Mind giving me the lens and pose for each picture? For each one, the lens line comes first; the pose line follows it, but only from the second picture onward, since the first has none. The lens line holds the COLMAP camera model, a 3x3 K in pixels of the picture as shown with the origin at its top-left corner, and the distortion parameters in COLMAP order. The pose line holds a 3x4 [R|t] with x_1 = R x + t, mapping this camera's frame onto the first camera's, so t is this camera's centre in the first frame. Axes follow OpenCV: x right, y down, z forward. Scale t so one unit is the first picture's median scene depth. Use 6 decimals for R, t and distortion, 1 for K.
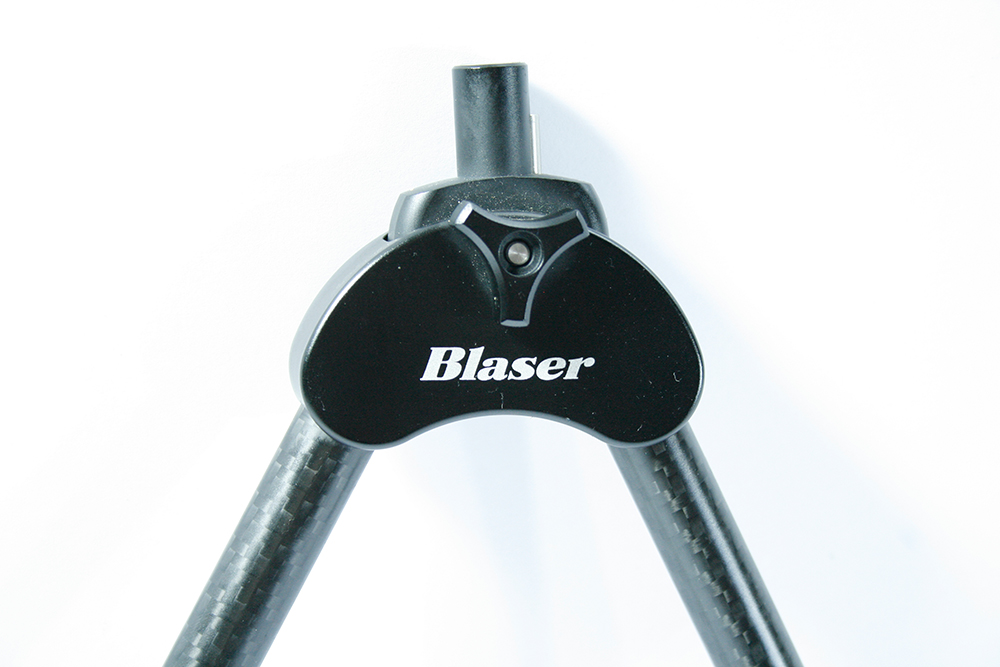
lens RADIAL K [[2561.4, 0, 500.4], [0, 2561.4, 332.4], [0, 0, 1]] dist [1.093247, 0.000000]
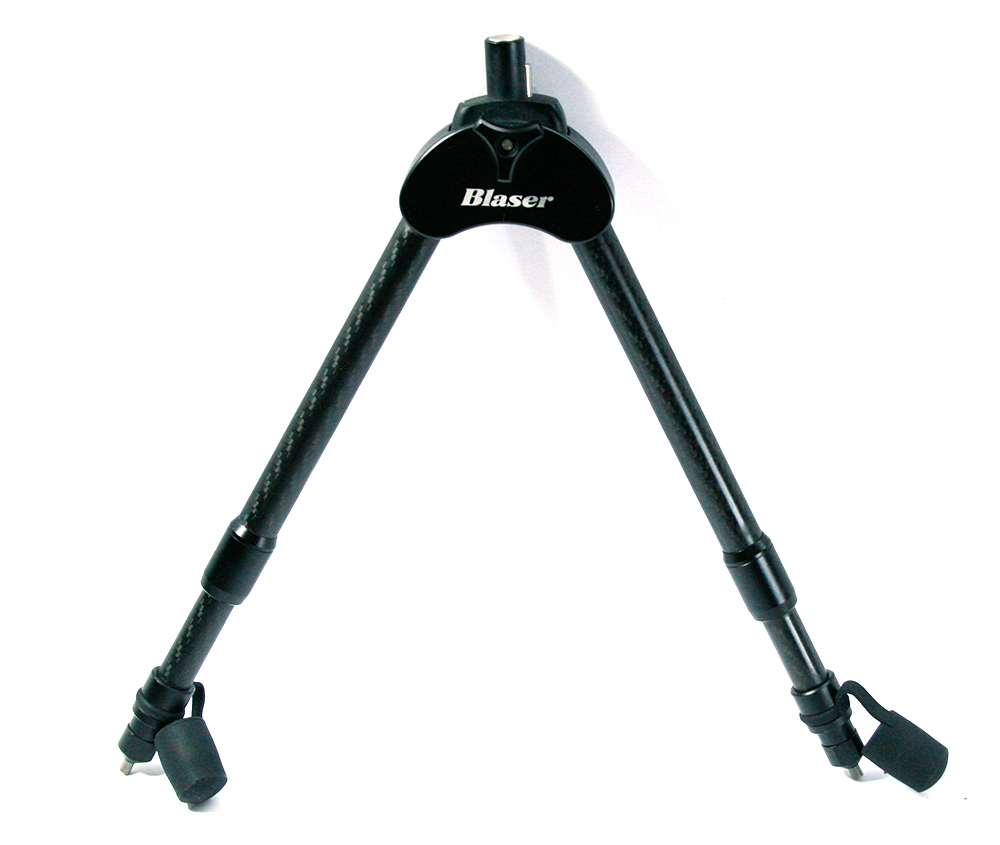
lens RADIAL K [[2013.5, 0, 500.1], [0, 2013.5, 422.7], [0, 0, 1]] dist [0.041952, 0.000000]
pose [[0.997135, 0.047624, -0.058760, 0.094764], [-0.038214, 0.987642, 0.151999, -0.051071], [0.065273, -0.149318, 0.986632, -0.514658]]
